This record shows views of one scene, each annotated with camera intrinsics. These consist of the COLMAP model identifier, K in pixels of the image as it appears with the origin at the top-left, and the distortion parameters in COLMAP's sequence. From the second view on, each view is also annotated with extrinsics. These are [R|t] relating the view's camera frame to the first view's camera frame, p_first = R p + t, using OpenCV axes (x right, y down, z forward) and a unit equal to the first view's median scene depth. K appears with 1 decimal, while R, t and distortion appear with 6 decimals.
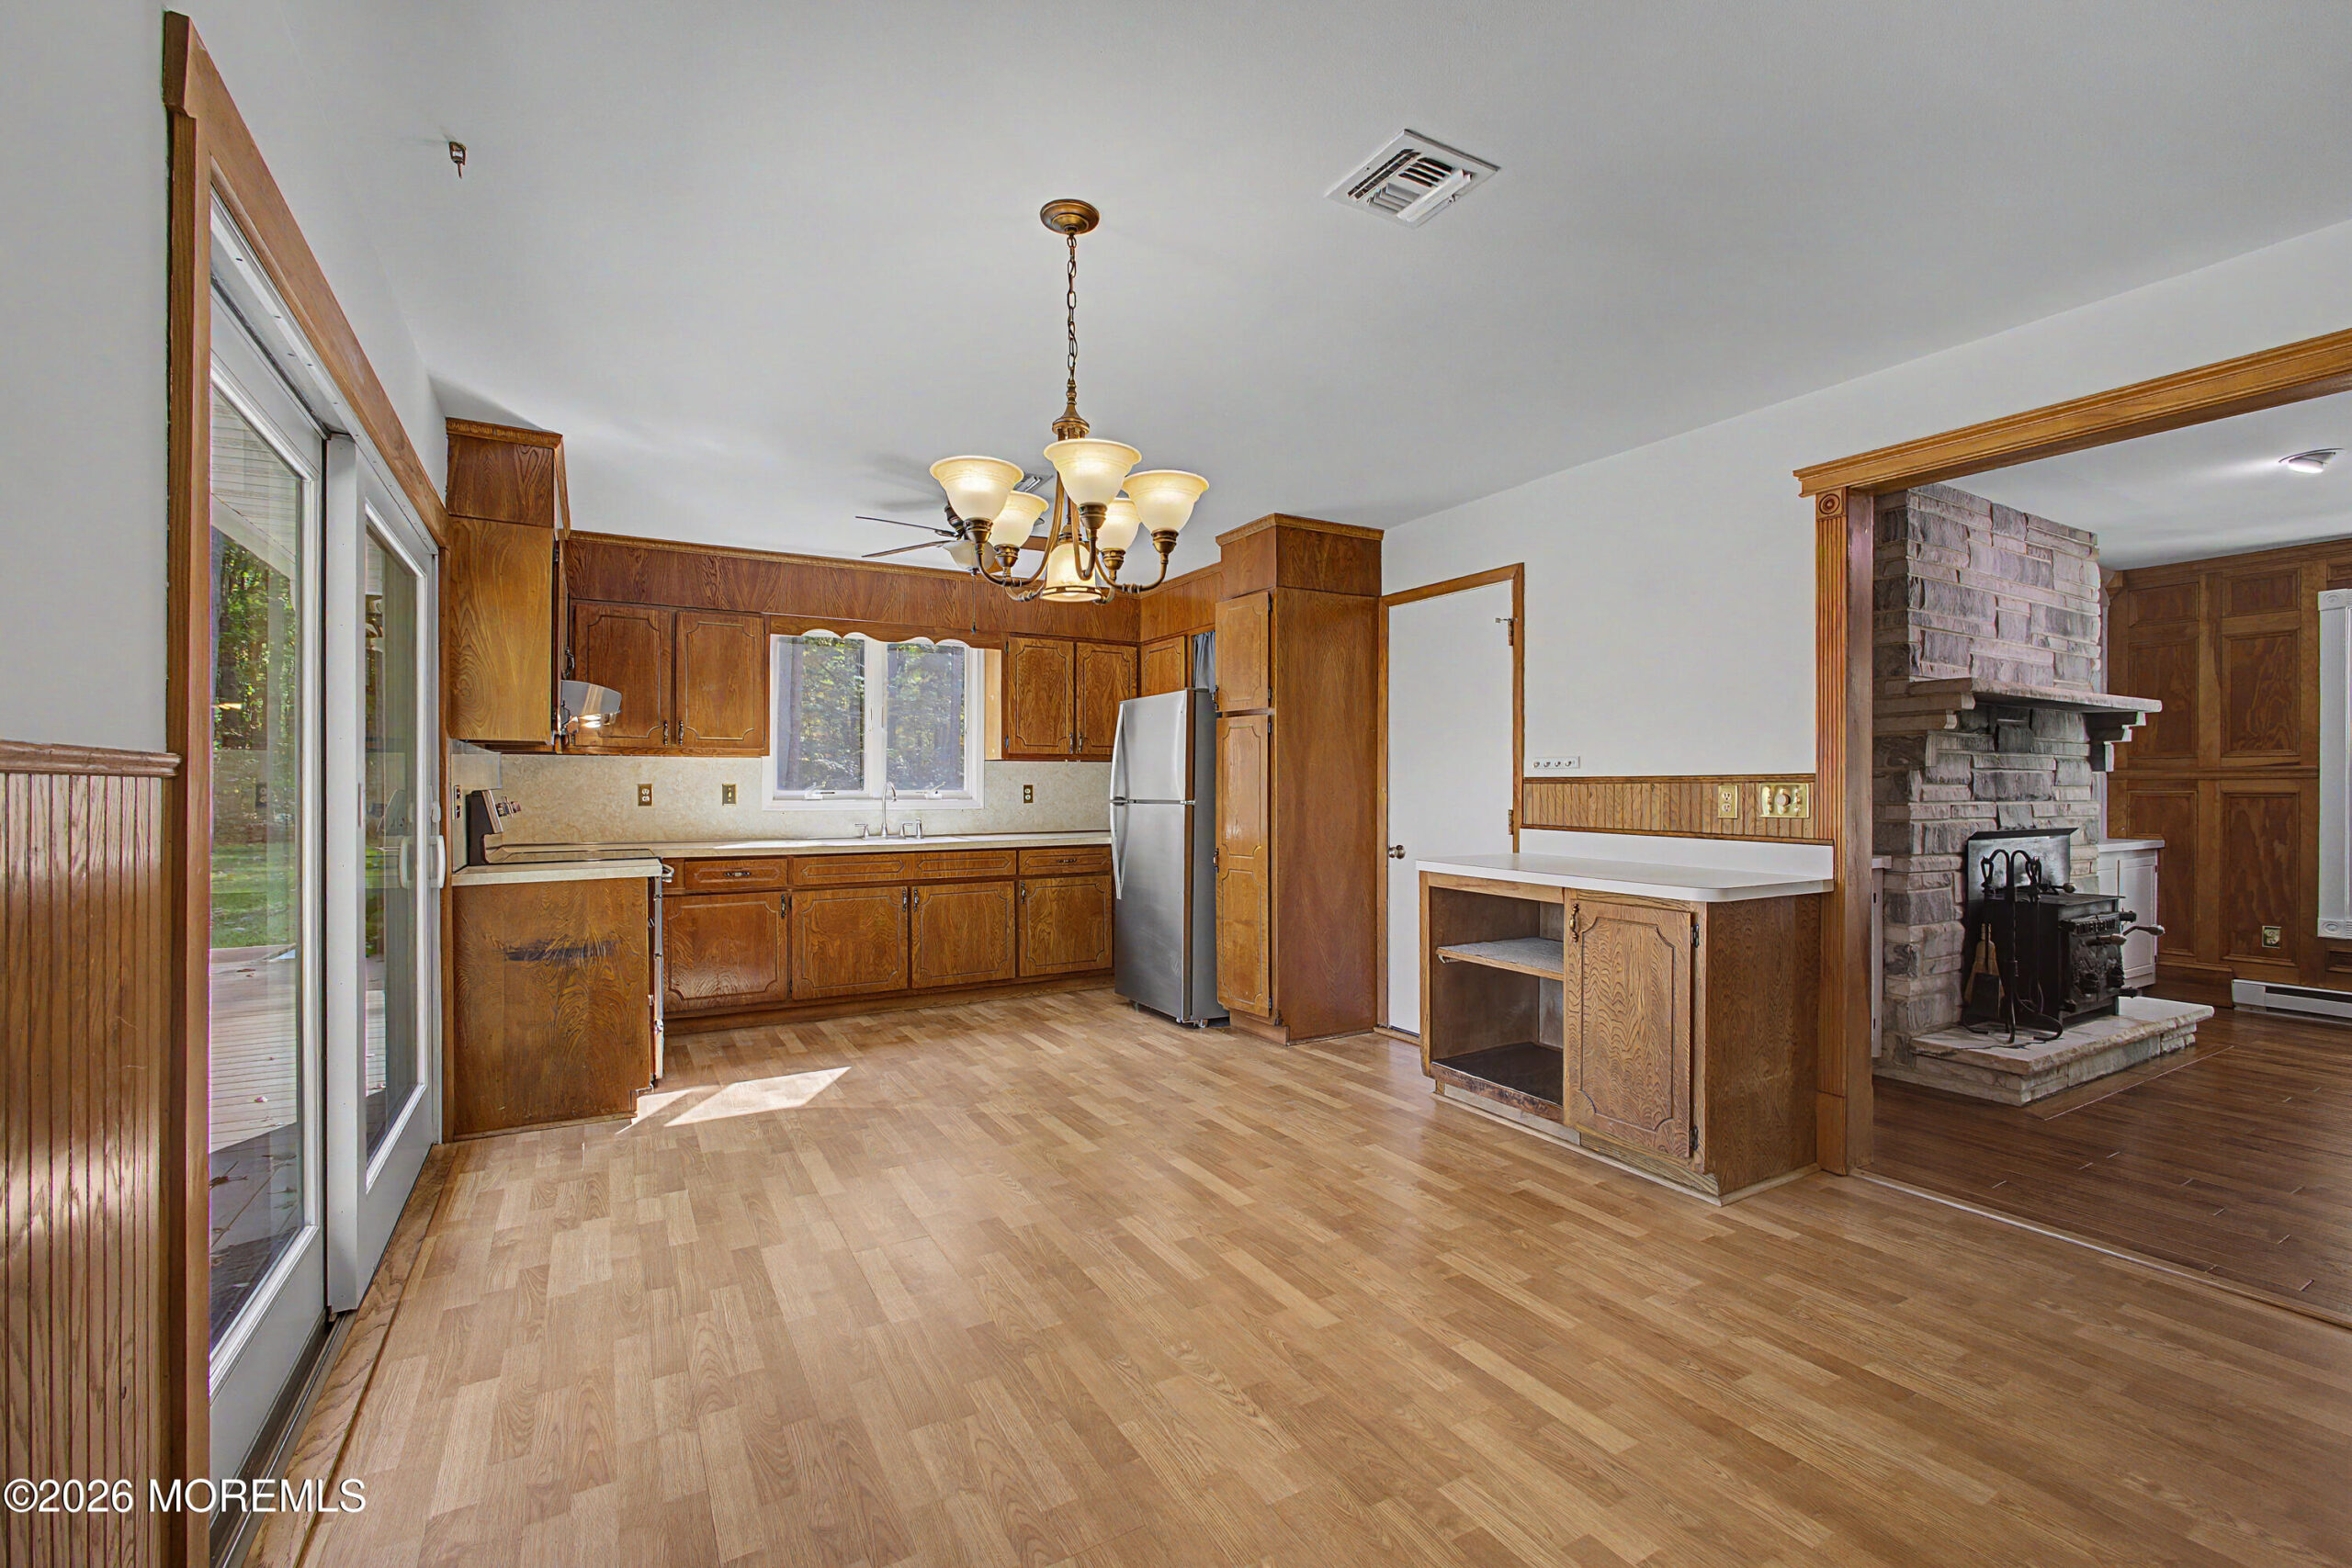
lens RADIAL K [[1003.7, 0, 1186.8], [0, 1003.7, 791.3], [0, 0, 1]] dist [-0.016171, 0.001746]
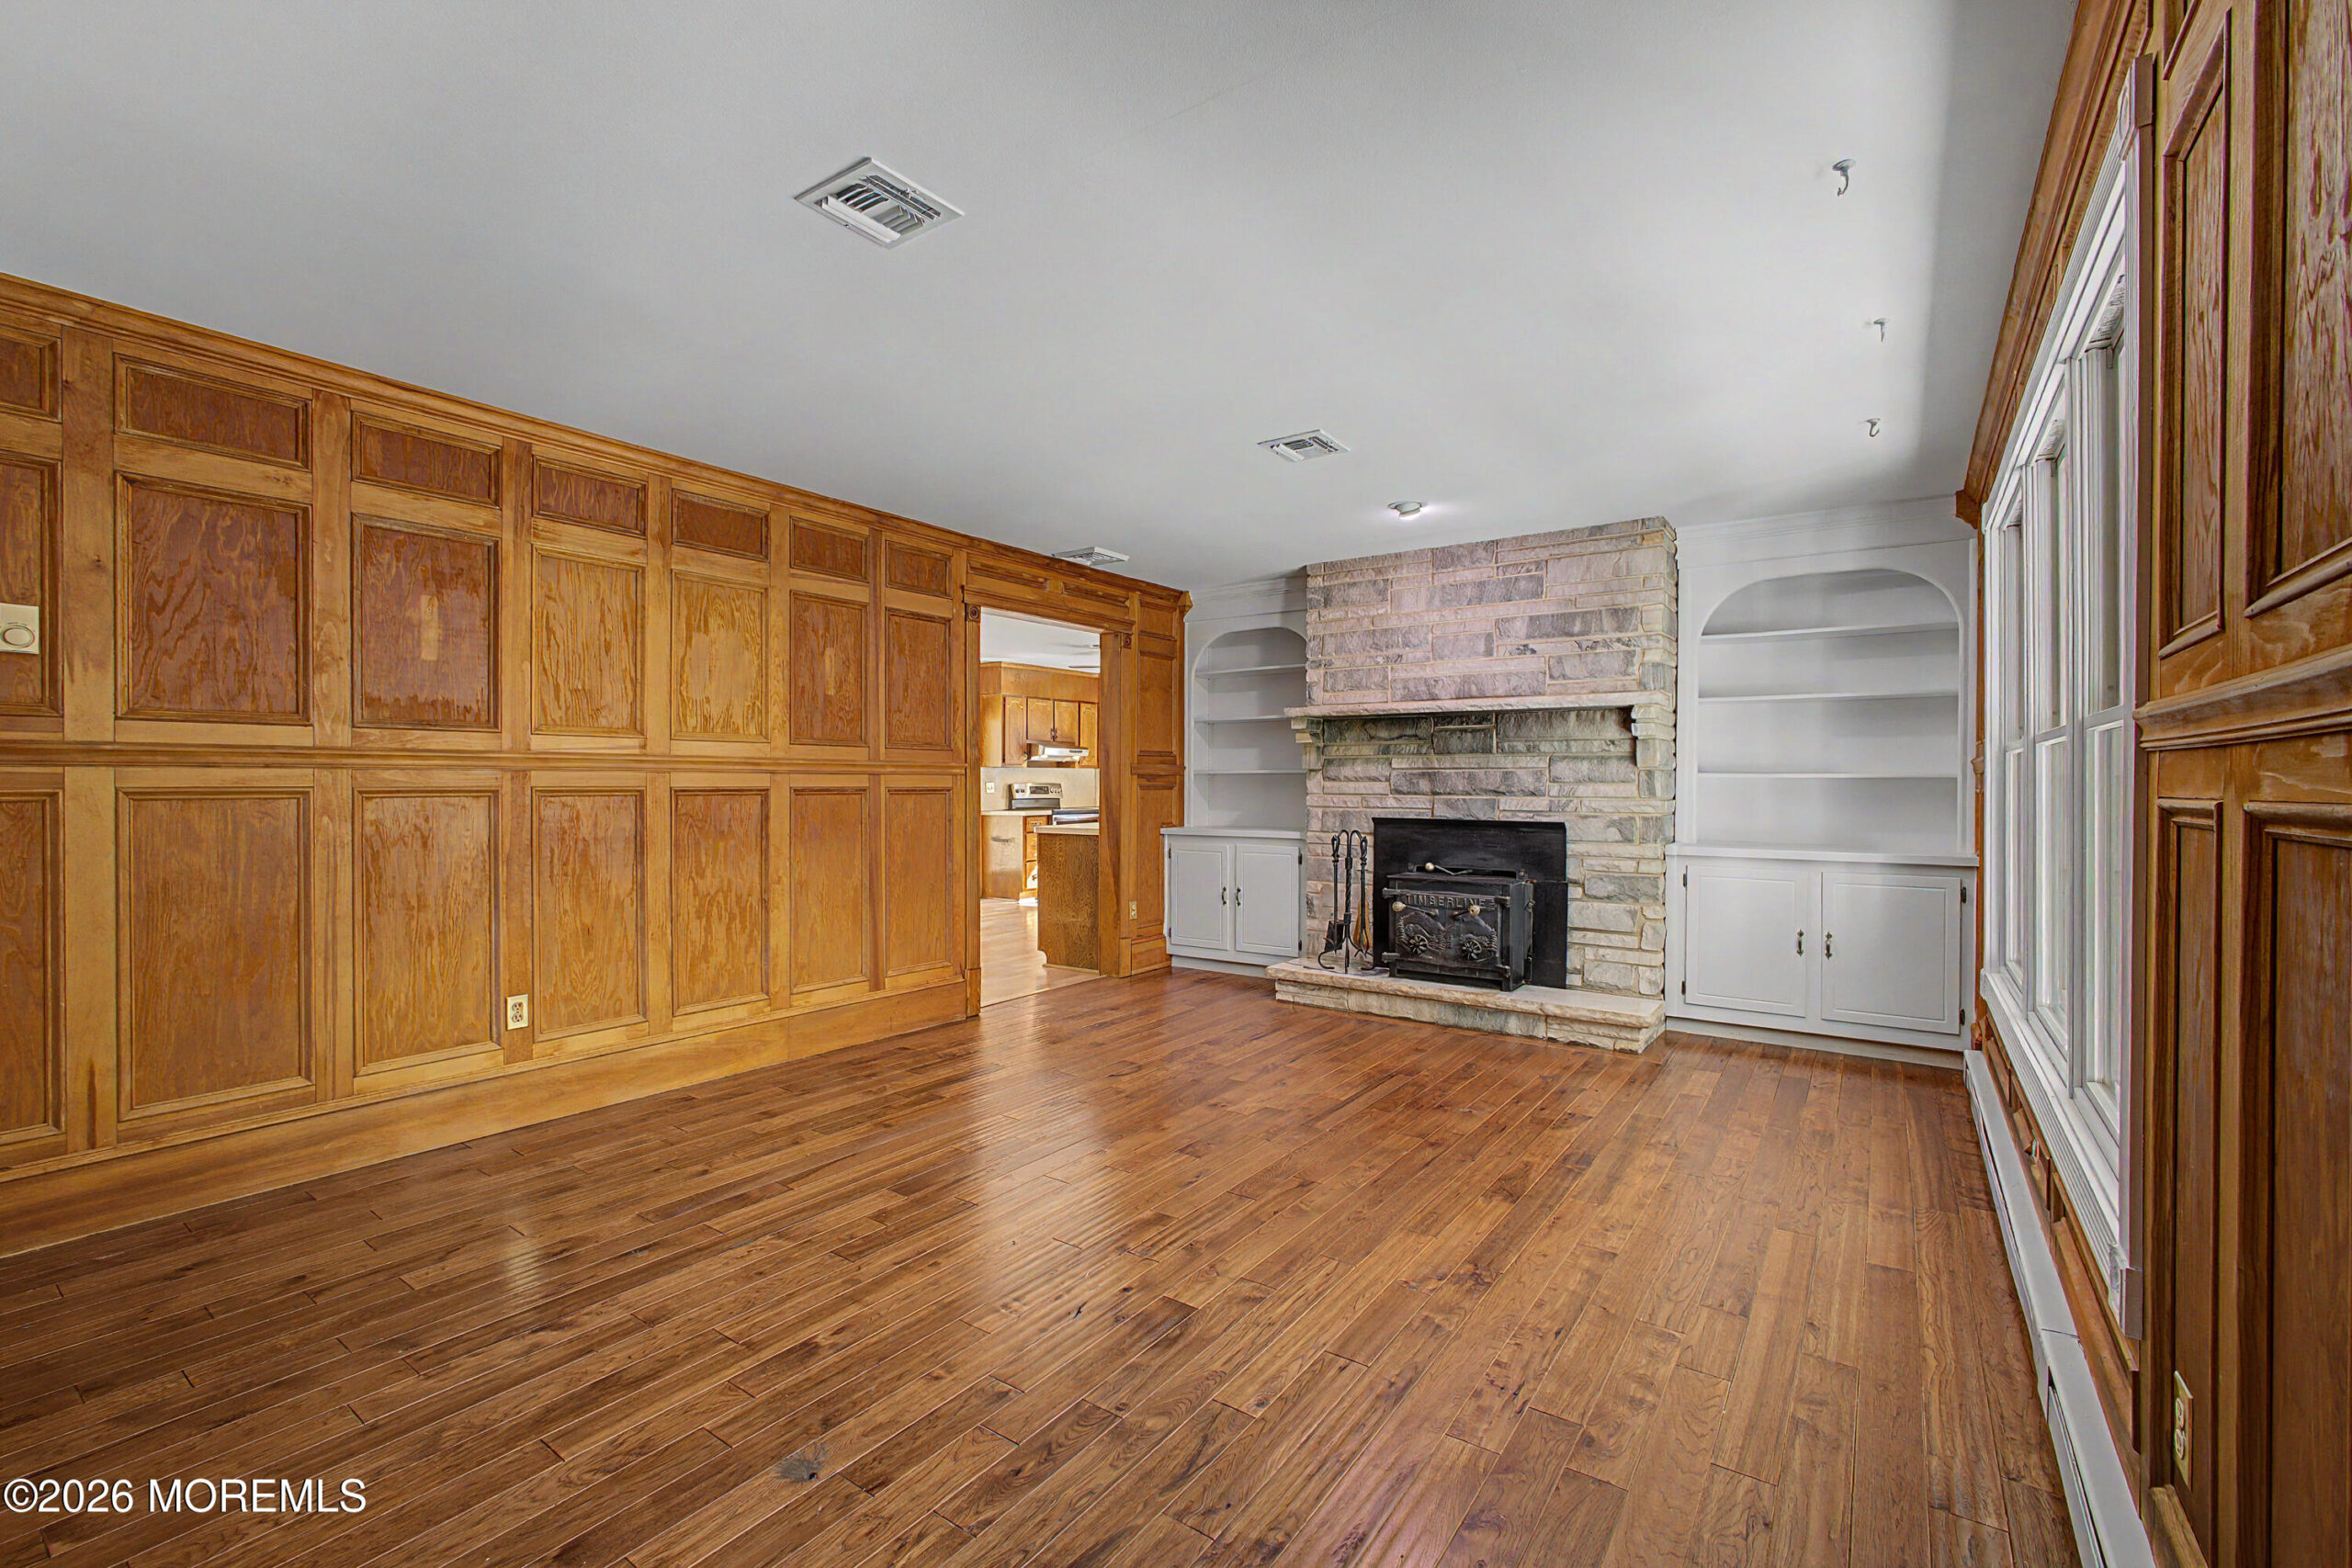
lens RADIAL K [[1026.3, 0, 1195.5], [0, 1026.3, 789.2], [0, 0, 1]] dist [-0.008584, -0.001500]
pose [[0.420098, 0.006376, -0.907457, 1.602516], [-0.001872, 0.999979, 0.006159, -0.003832], [0.907477, -0.000889, 0.420101, 0.183976]]
